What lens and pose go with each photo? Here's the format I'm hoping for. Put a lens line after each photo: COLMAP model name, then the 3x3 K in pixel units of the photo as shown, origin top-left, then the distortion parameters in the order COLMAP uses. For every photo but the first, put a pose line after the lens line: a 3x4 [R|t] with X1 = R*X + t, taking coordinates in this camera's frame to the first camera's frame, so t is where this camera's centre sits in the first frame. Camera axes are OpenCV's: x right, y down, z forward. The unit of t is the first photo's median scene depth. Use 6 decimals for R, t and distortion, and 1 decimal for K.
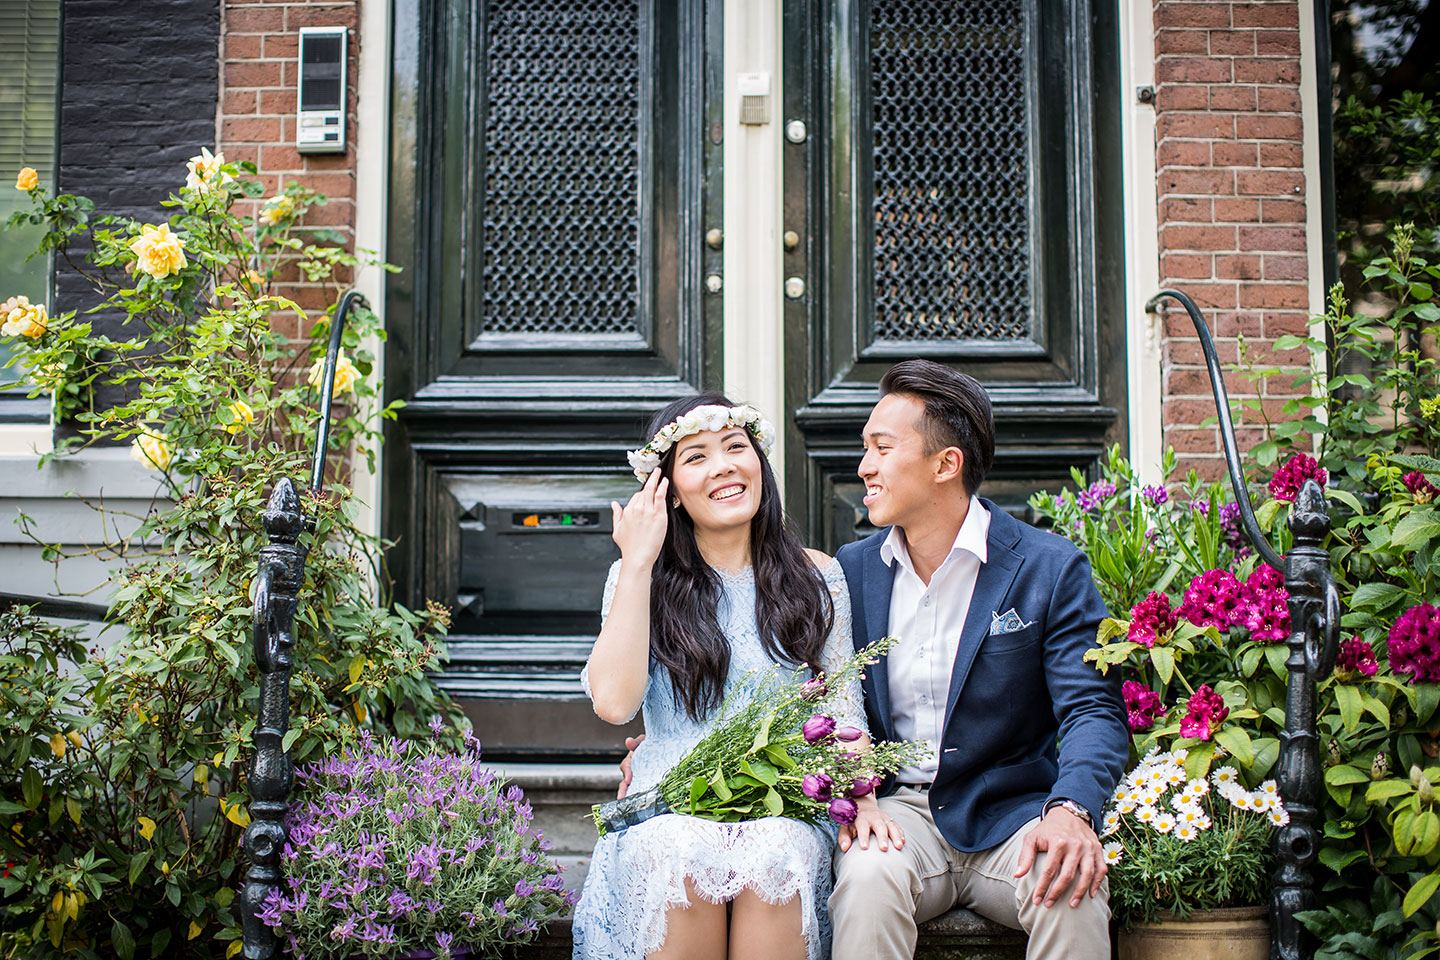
lens RADIAL K [[1864.7, 0, 720.0], [0, 1864.7, 480.0], [0, 0, 1]] dist [-0.108738, 0.081279]
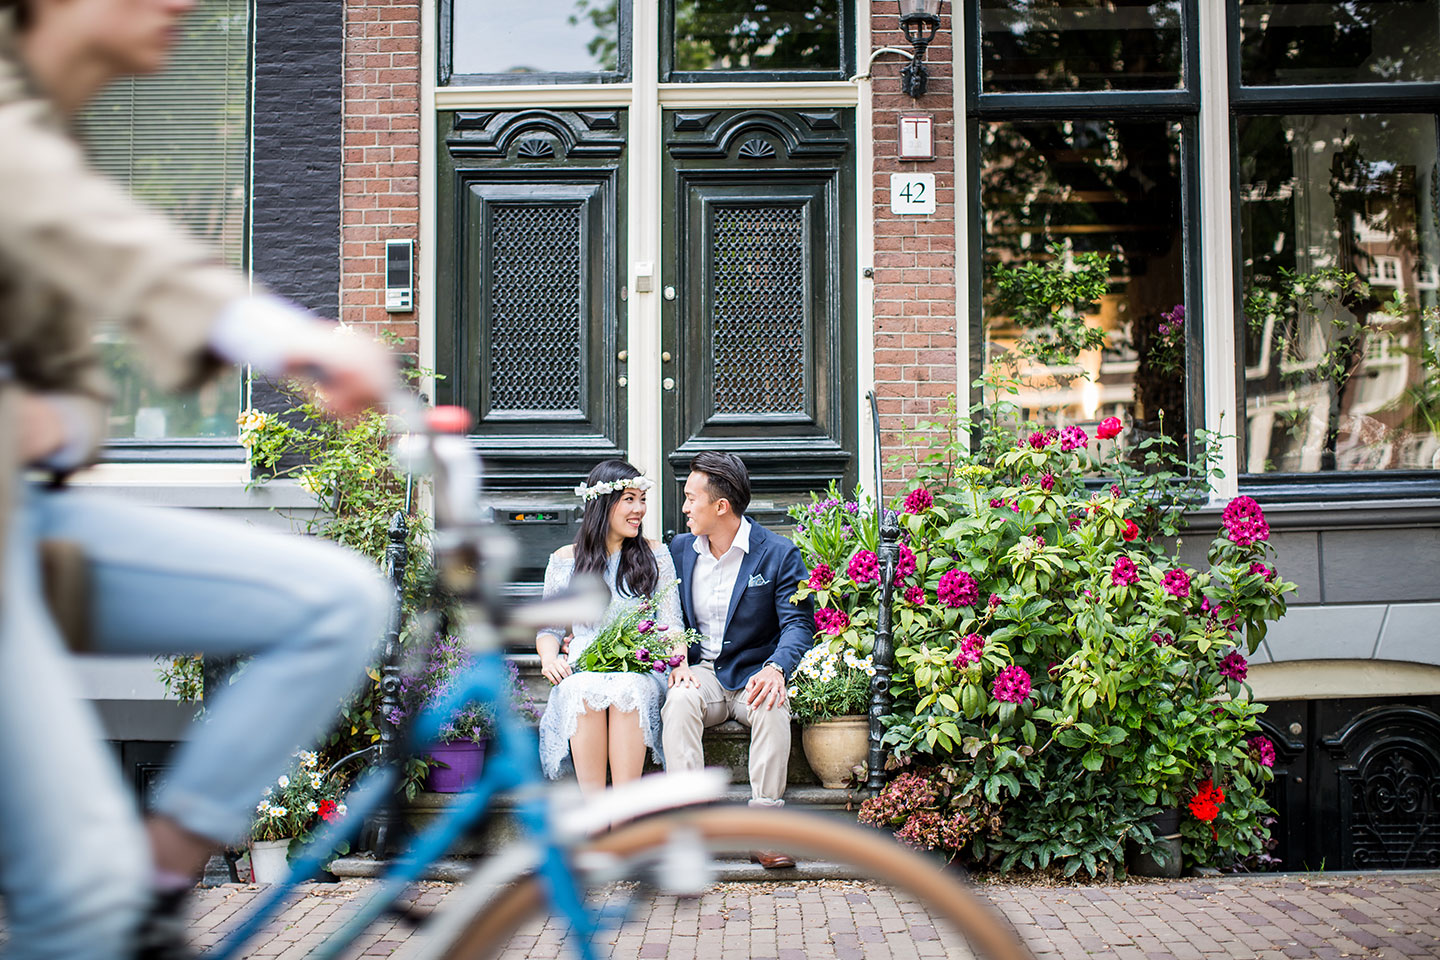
lens RADIAL K [[1864.7, 0, 720.0], [0, 1864.7, 480.0], [0, 0, 1]] dist [-0.108738, 0.081279]
pose [[0.999981, -0.004759, -0.004011, 0.097685], [0.004922, 0.999125, 0.041535, -0.087533], [0.003810, -0.041554, 0.999129, -0.780130]]
